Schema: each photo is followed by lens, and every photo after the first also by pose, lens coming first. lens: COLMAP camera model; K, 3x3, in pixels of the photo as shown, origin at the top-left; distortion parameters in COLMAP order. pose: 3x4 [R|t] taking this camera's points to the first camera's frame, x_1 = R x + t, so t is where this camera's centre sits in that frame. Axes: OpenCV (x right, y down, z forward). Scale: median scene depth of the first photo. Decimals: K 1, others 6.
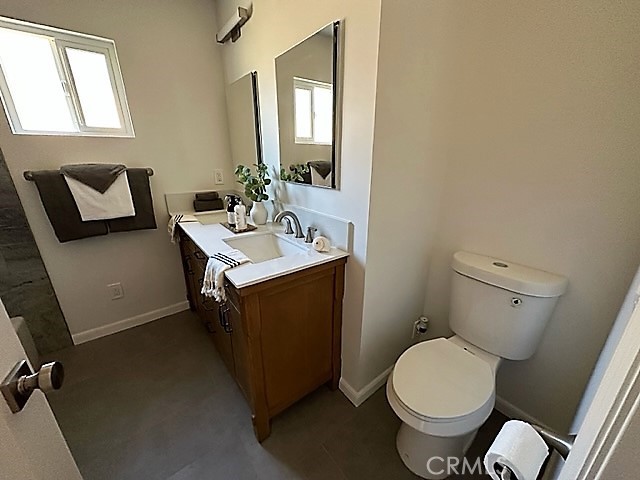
lens RADIAL K [[255.4, 0, 320.1], [0, 255.4, 240.8], [0, 0, 1]] dist [-0.002283, 0.000238]
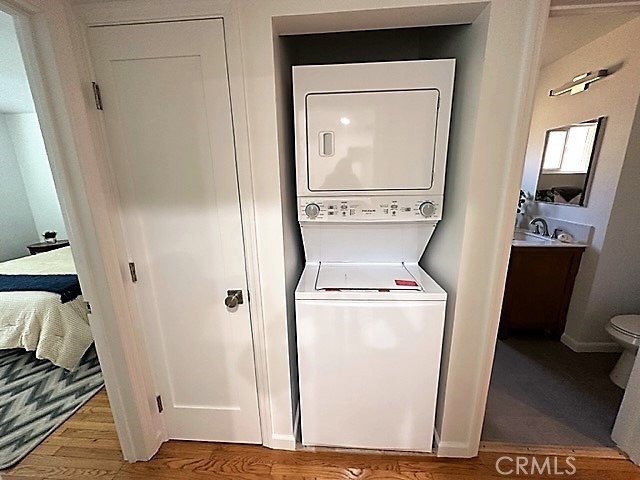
lens RADIAL K [[255.4, 0, 320.1], [0, 255.4, 240.8], [0, 0, 1]] dist [-0.002283, 0.000238]
pose [[0.745207, 0.143214, -0.651273, -0.076914], [-0.195605, 0.980649, -0.008175, 0.272568], [0.637499, 0.133484, 0.758799, -0.981618]]
